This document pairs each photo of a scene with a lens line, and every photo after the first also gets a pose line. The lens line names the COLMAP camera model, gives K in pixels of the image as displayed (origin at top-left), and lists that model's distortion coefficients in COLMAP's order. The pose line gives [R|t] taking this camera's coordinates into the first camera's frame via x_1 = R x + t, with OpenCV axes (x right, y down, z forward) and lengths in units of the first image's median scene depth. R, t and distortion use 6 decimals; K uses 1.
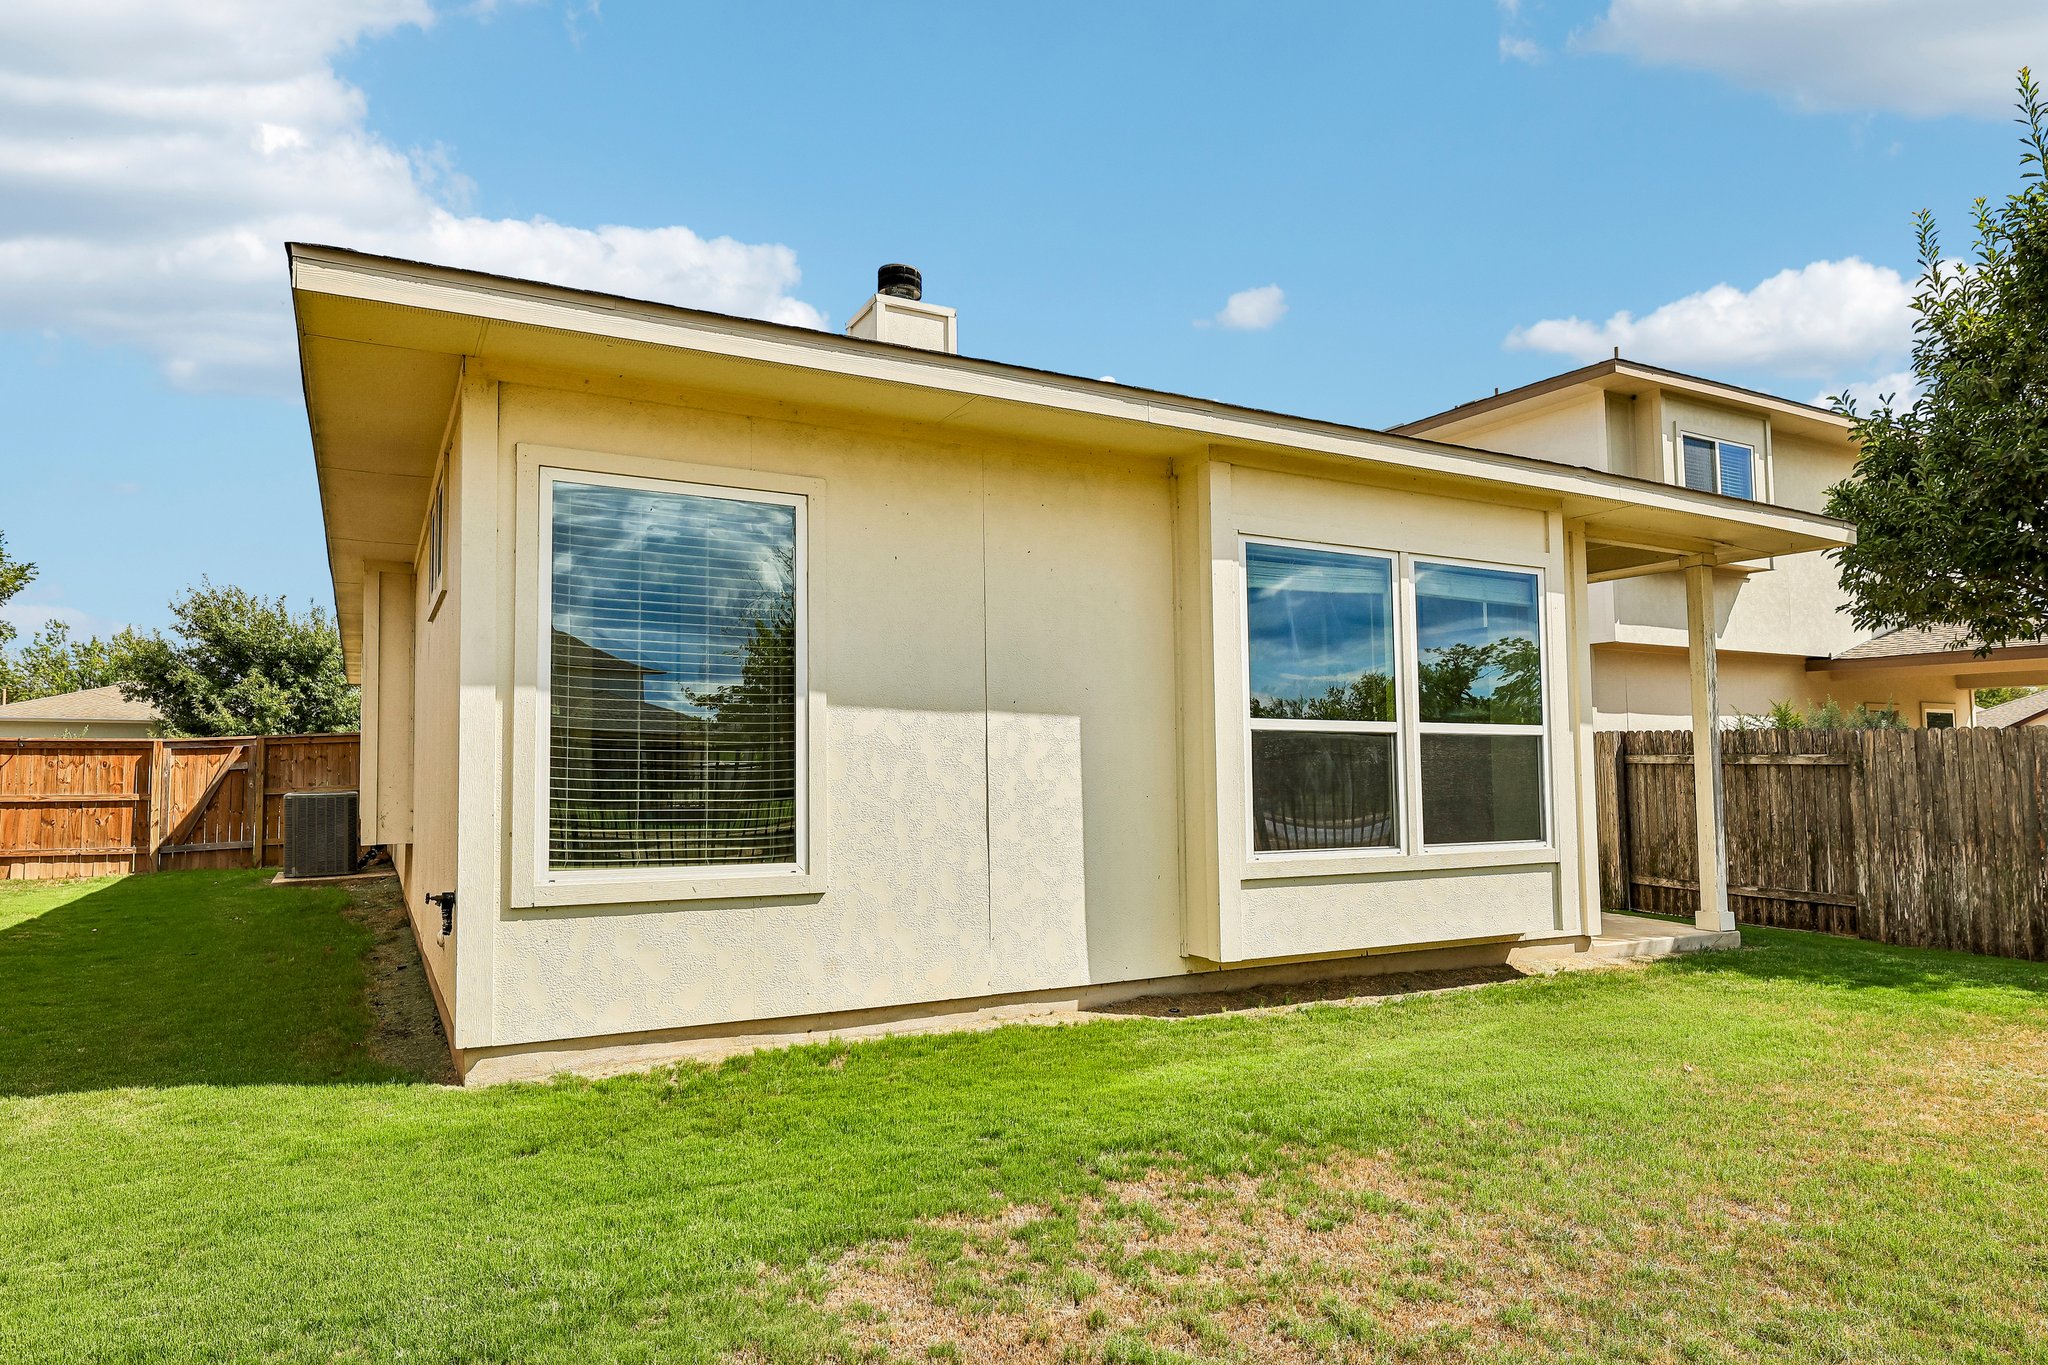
lens RADIAL K [[1226.5, 0, 1016.1], [0, 1226.5, 747.6], [0, 0, 1]] dist [0.001760, -0.000445]
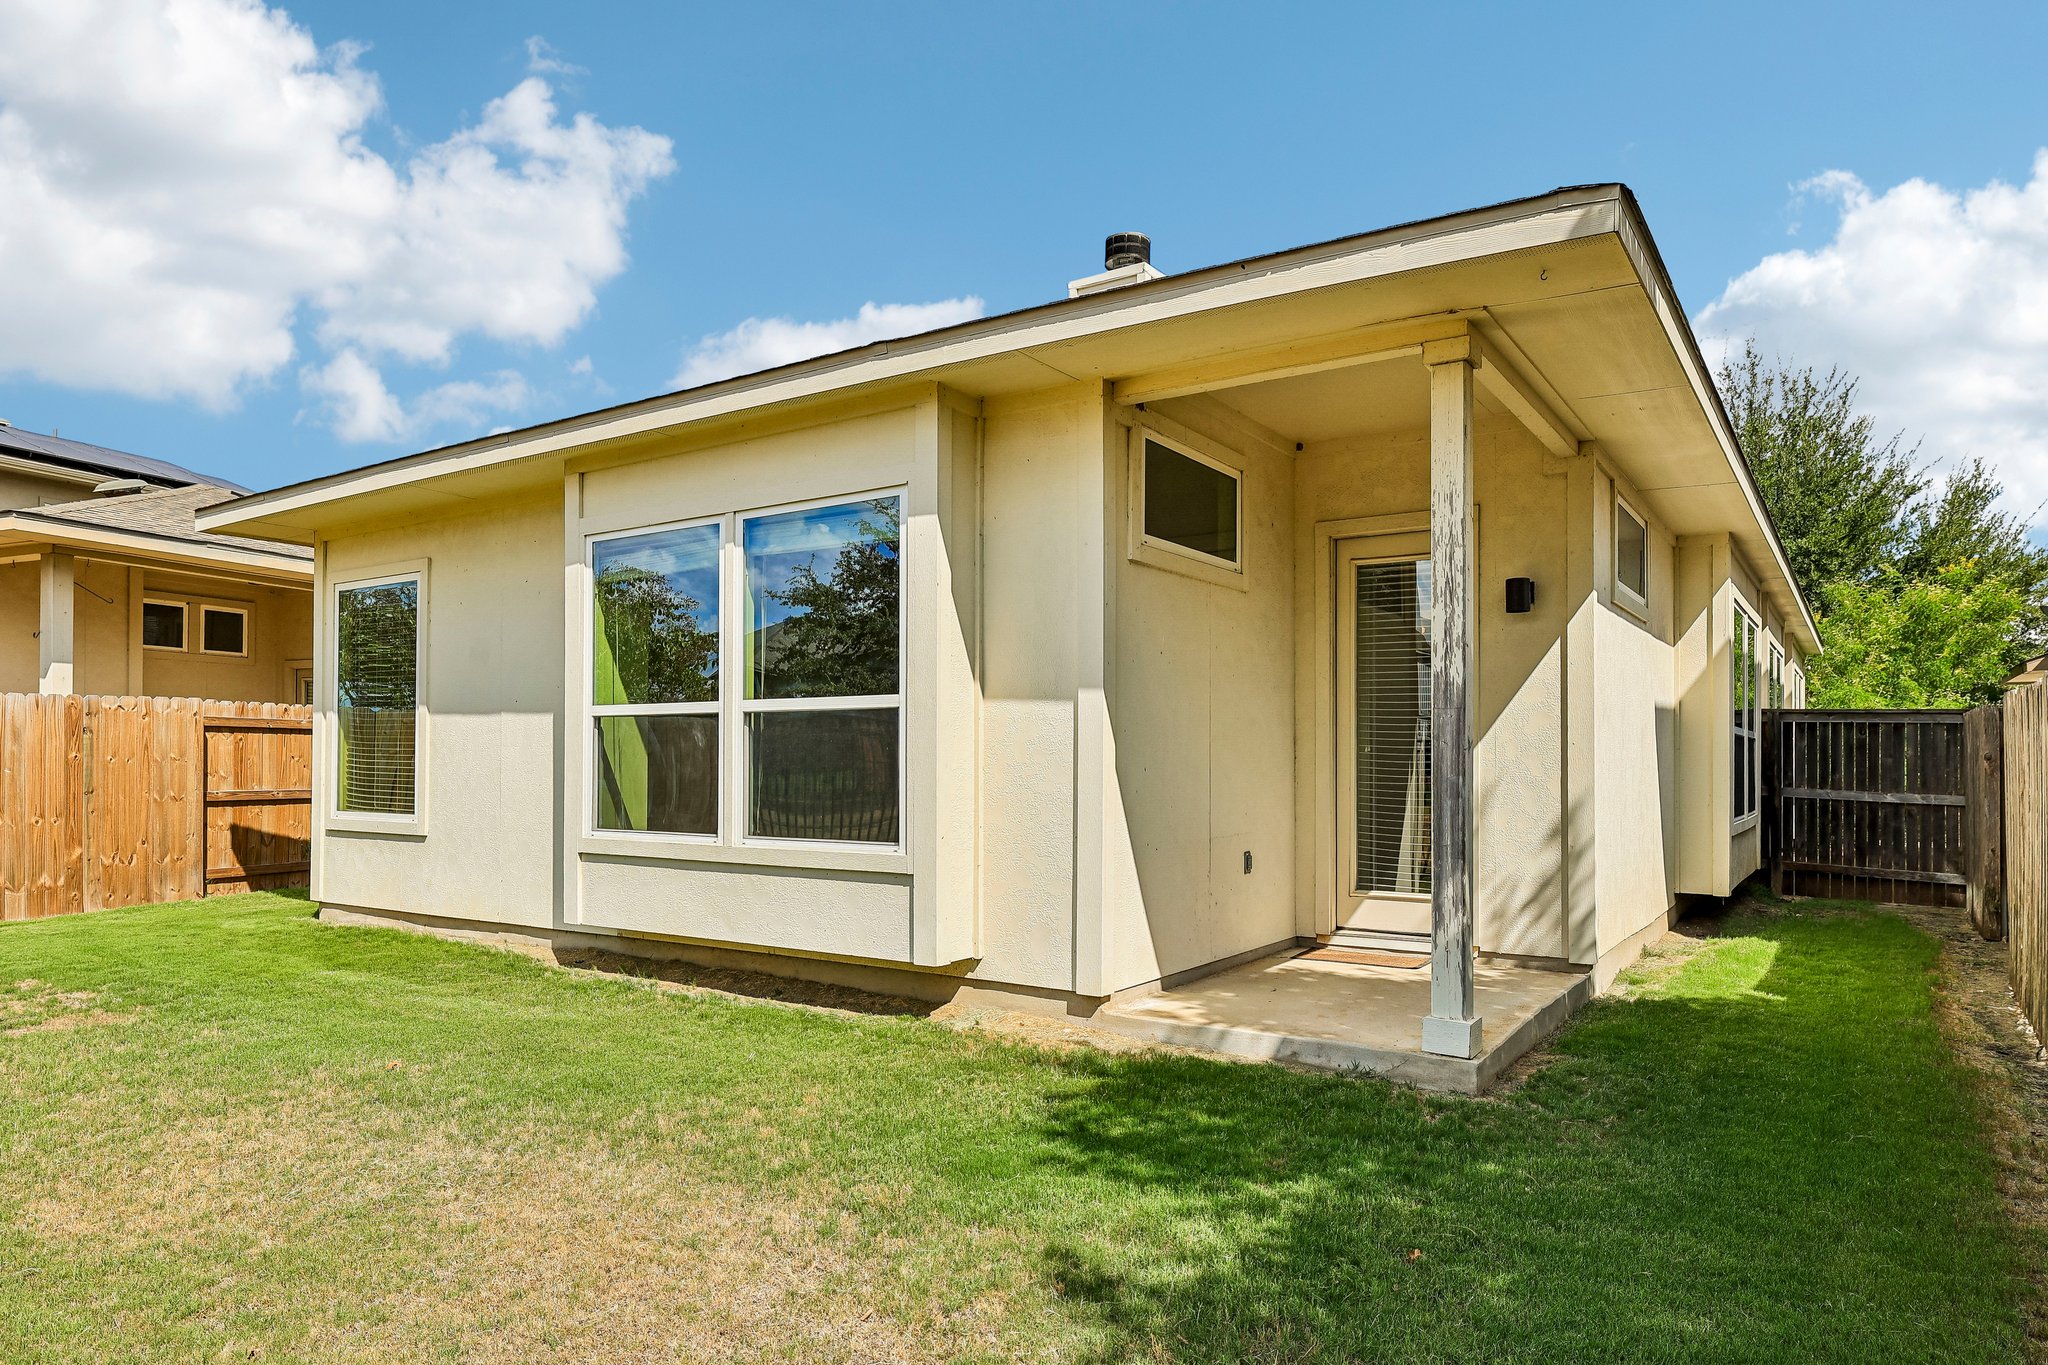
lens RADIAL K [[1226.5, 0, 1016.1], [0, 1226.5, 747.6], [0, 0, 1]] dist [0.001760, -0.000445]
pose [[0.469963, -0.002817, -0.882681, 1.233597], [0.021711, 0.999729, 0.008369, 0.011375], [0.882419, -0.023097, 0.469897, 0.765742]]
